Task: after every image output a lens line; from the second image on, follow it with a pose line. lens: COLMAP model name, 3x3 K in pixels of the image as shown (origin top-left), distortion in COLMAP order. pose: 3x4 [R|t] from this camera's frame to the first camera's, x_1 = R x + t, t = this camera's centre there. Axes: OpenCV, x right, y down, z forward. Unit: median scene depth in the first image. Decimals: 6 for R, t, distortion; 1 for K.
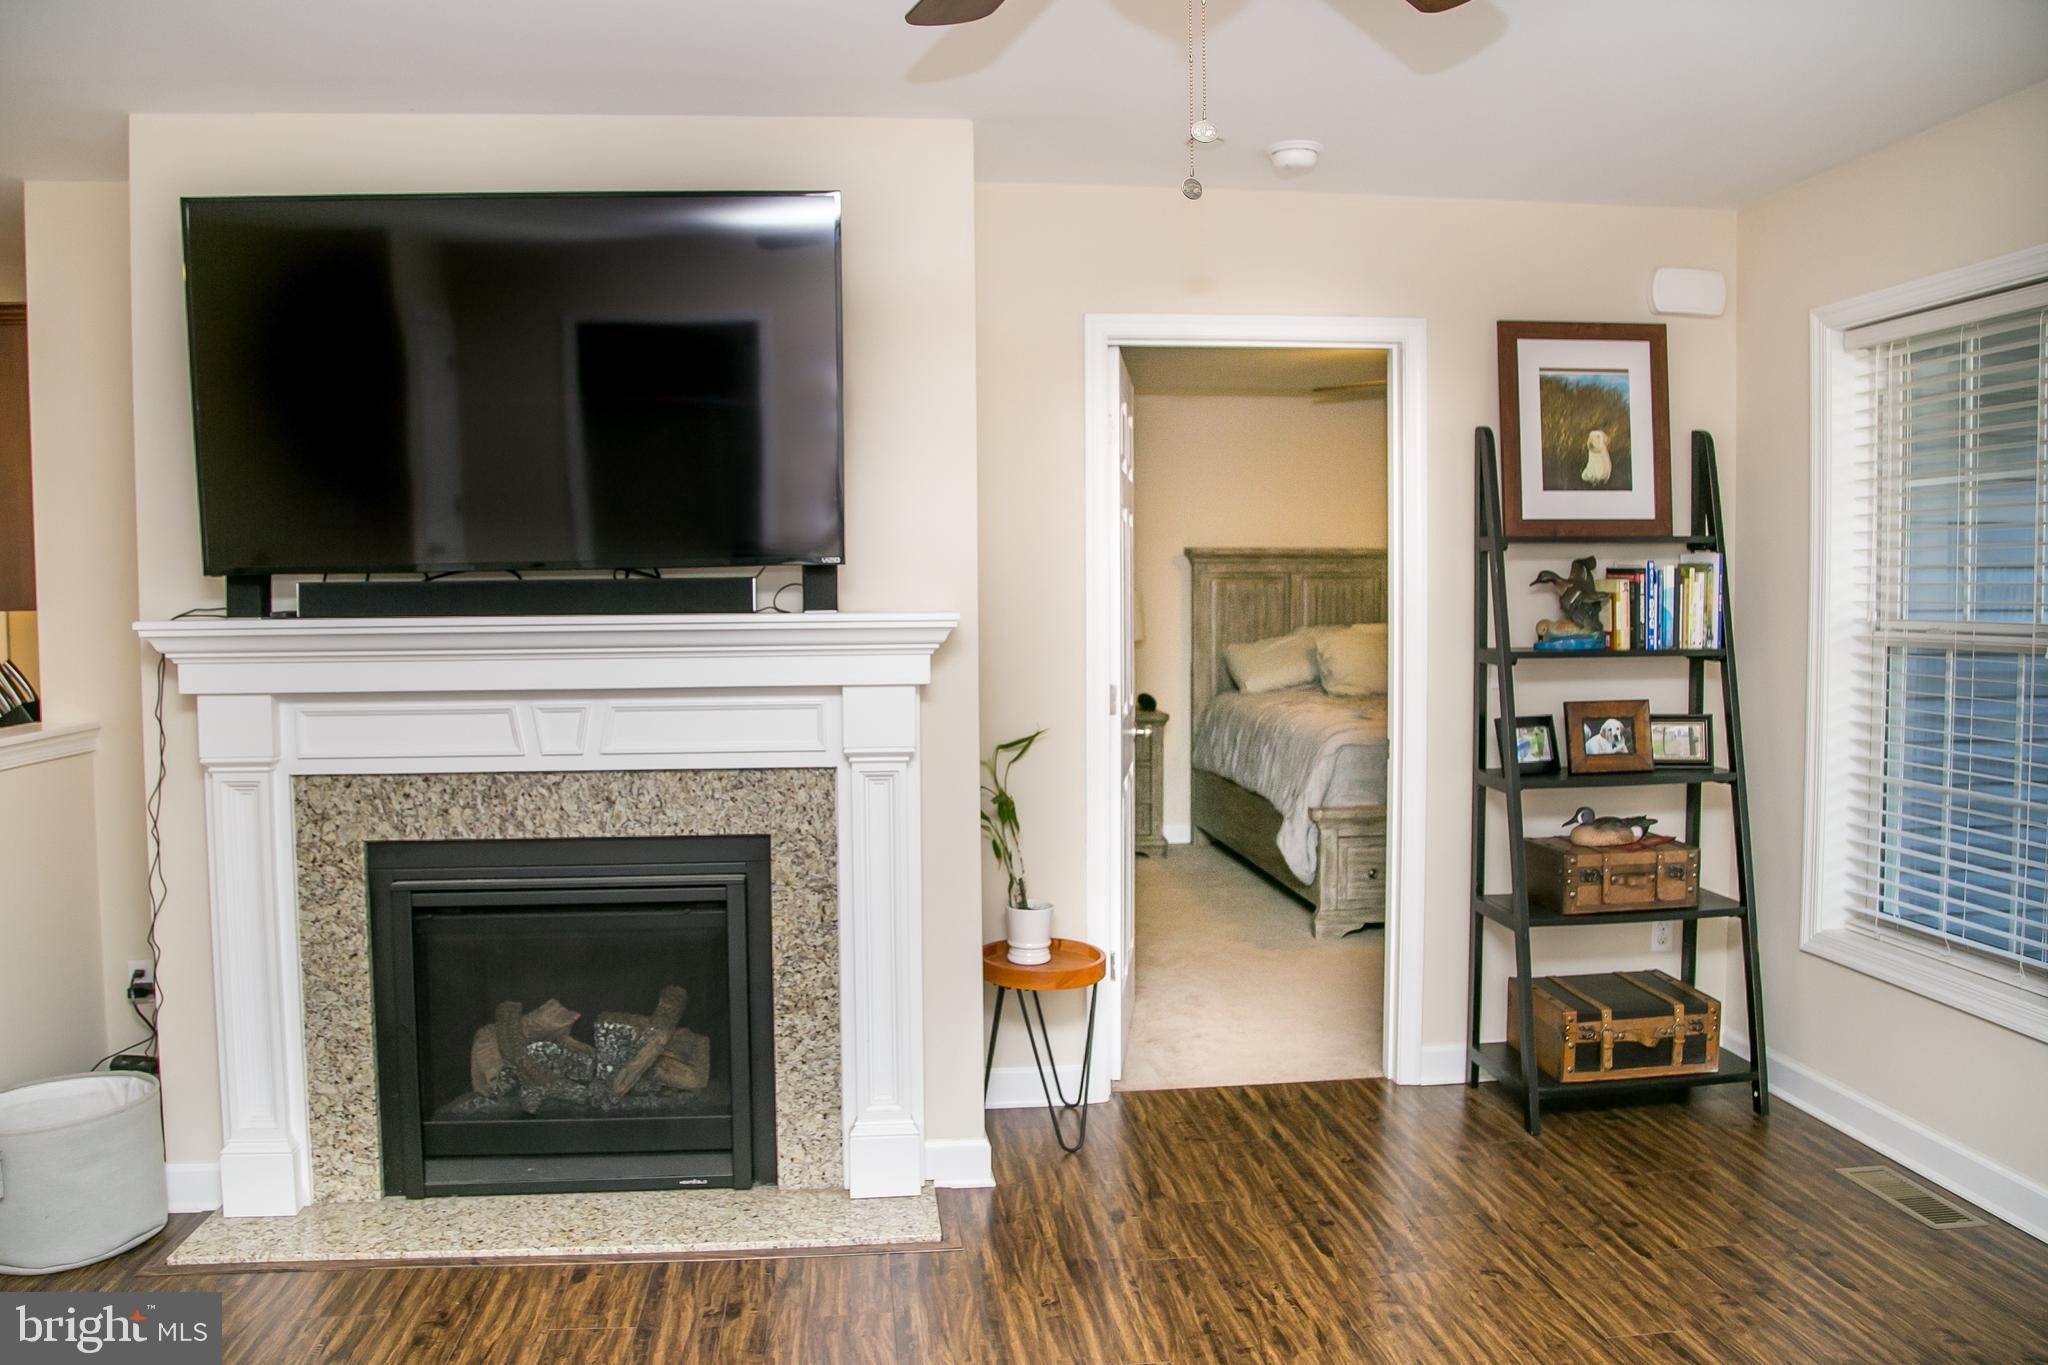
lens RADIAL K [[1479.3, 0, 1015.5], [0, 1479.3, 666.4], [0, 0, 1]] dist [-0.125490, 0.071596]
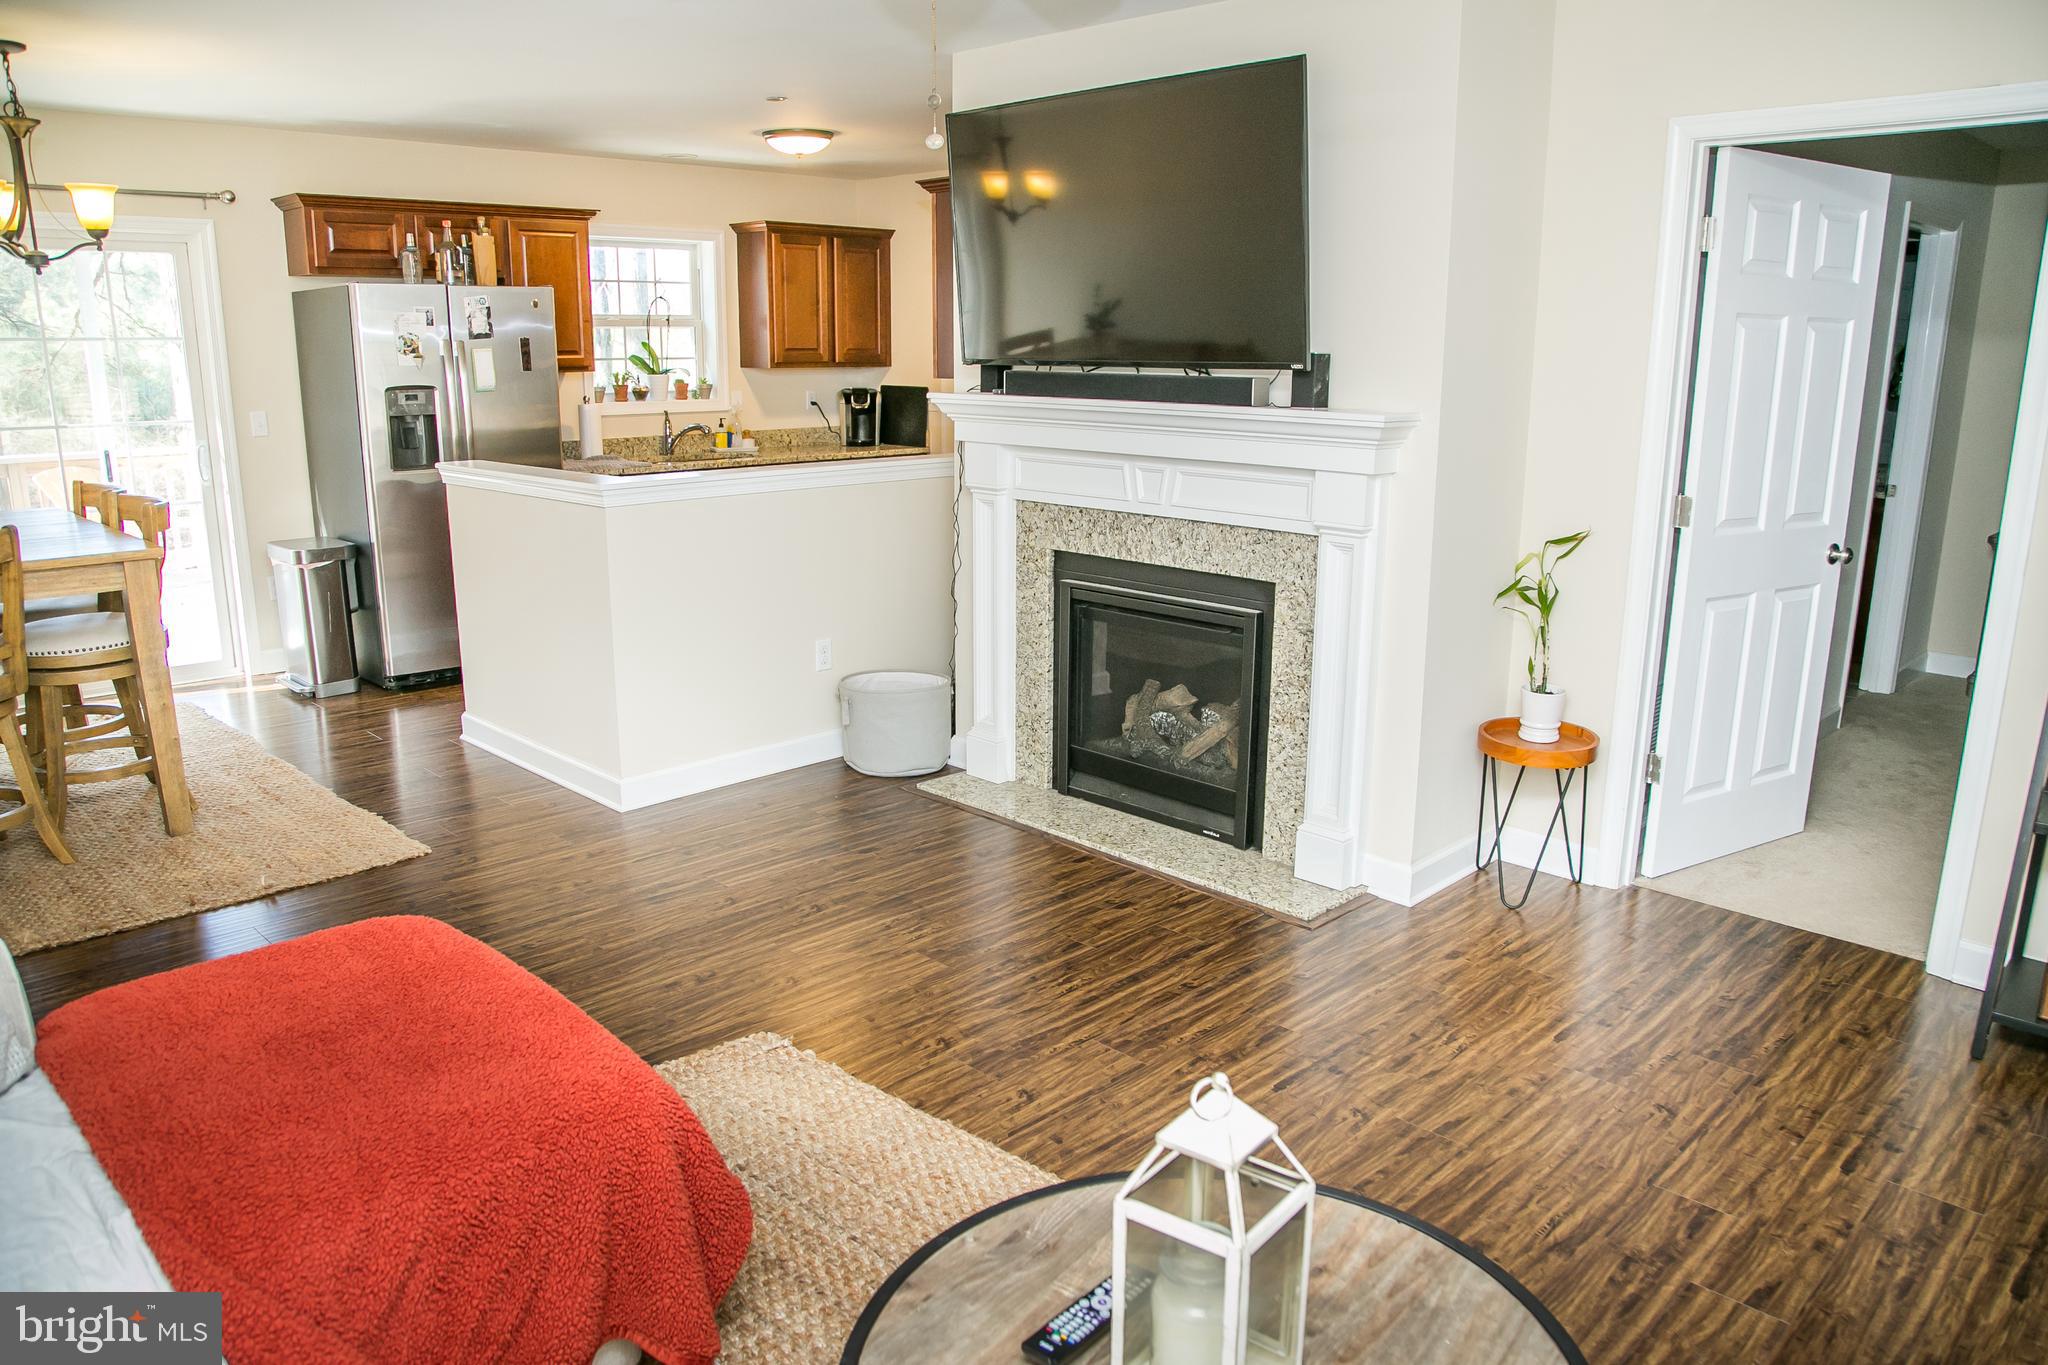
lens RADIAL K [[1424.7, 0, 1037.4], [0, 1424.7, 692.9], [0, 0, 1]] dist [-0.113811, 0.067975]
pose [[0.629119, 0.197897, -0.751695, 0.642057], [-0.052768, 0.975691, 0.212705, -0.042743], [0.775516, -0.094152, 0.624268, 0.066696]]
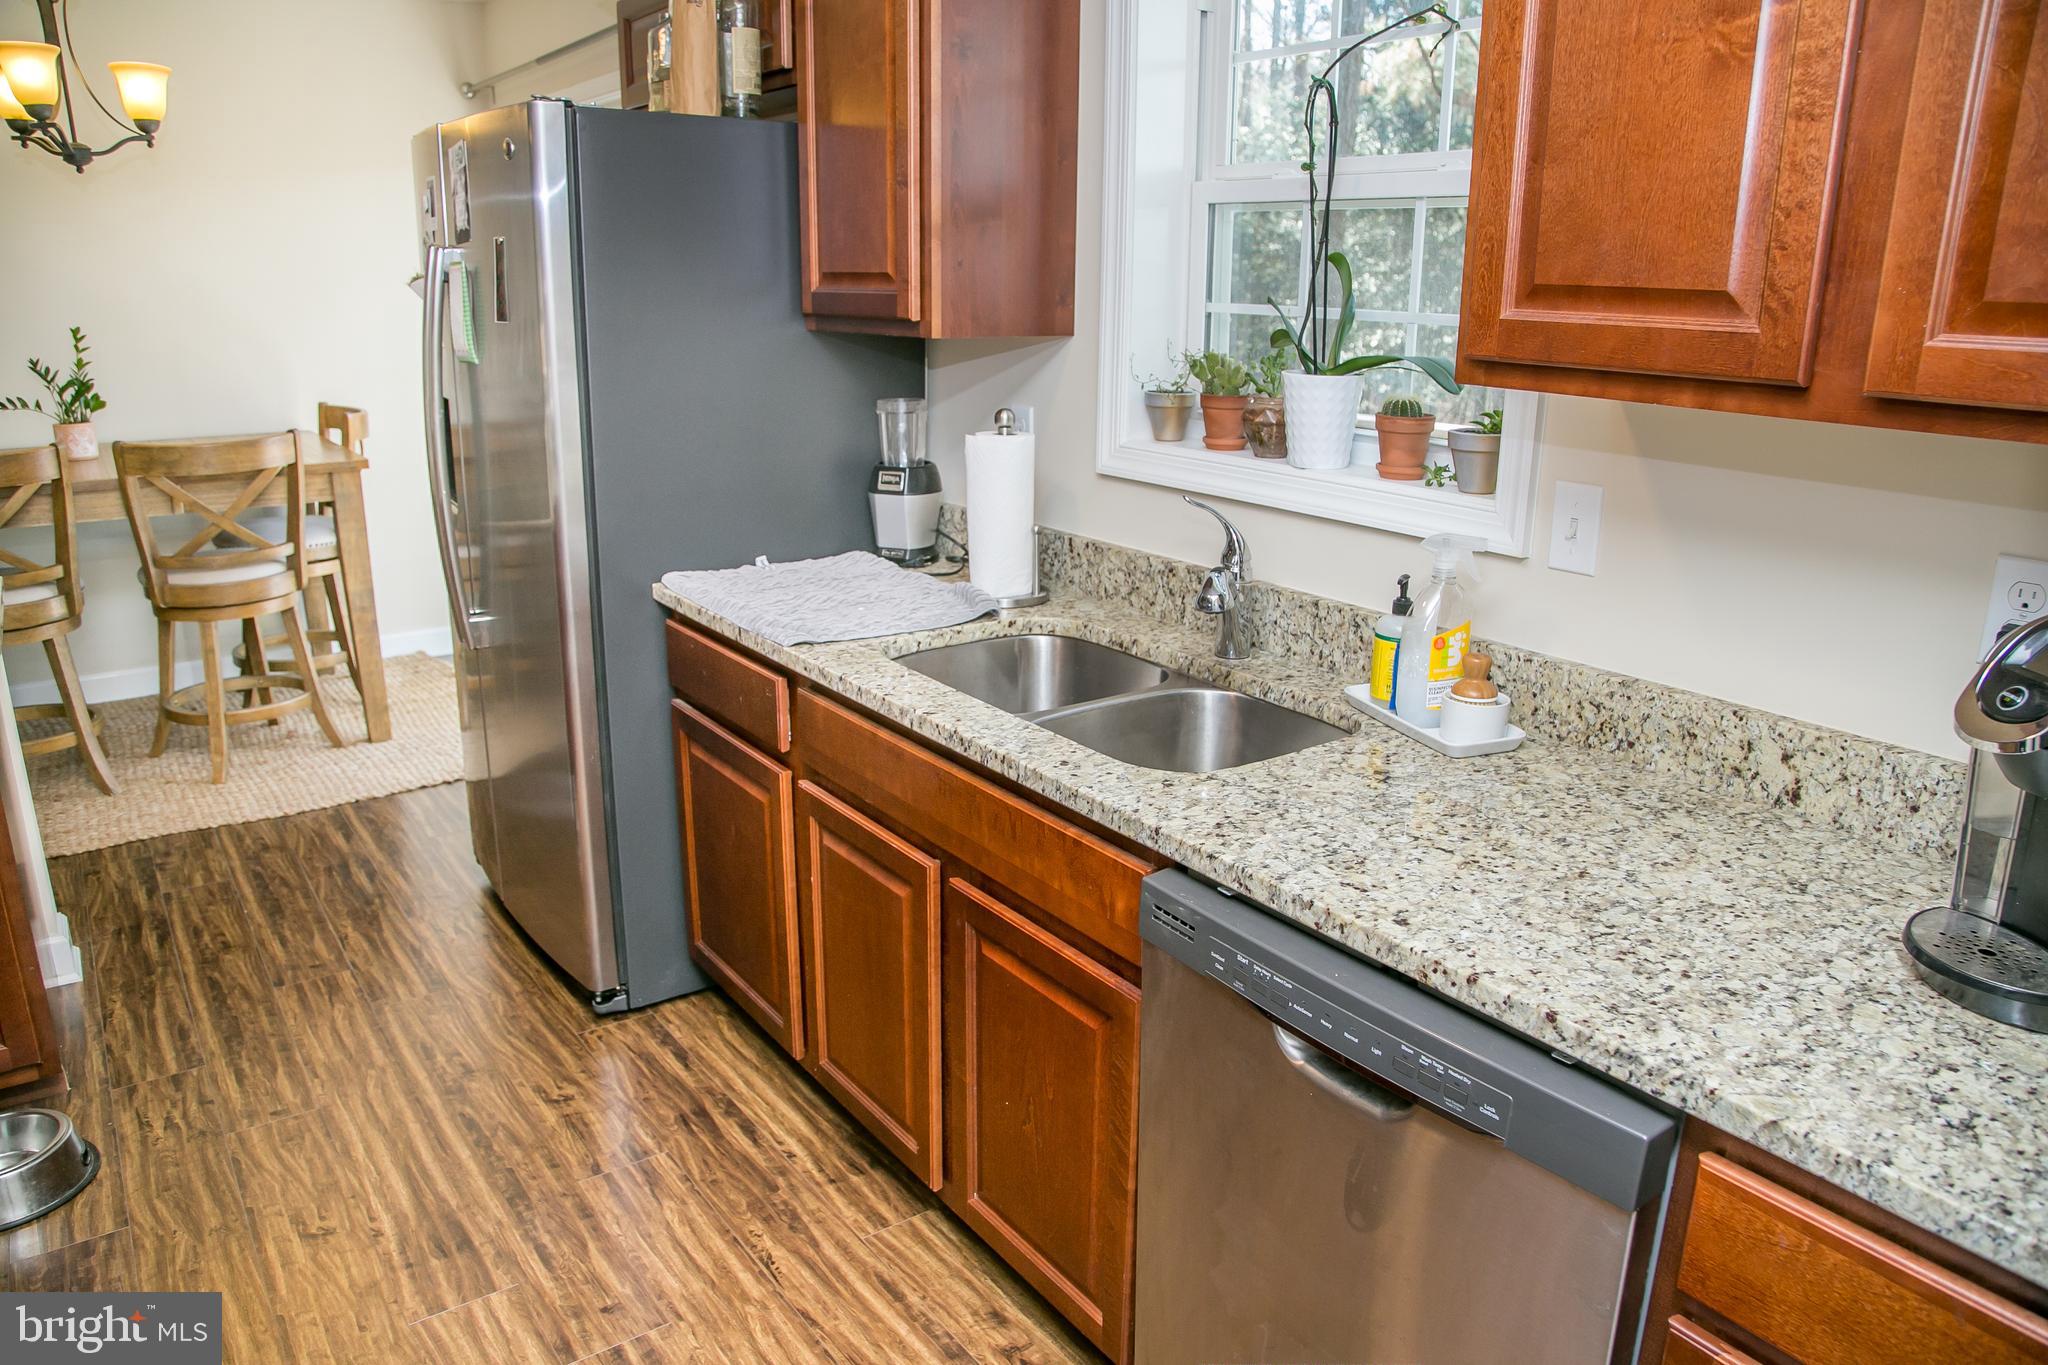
lens RADIAL K [[1411.2, 0, 1036.9], [0, 1411.2, 696.2], [0, 0, 1]] dist [-0.126417, 0.074635]
pose [[-0.867530, 0.139268, -0.477490, -1.177882], [-0.033565, 0.941420, 0.335562, -0.098441], [0.496252, 0.307137, -0.812035, 1.584115]]
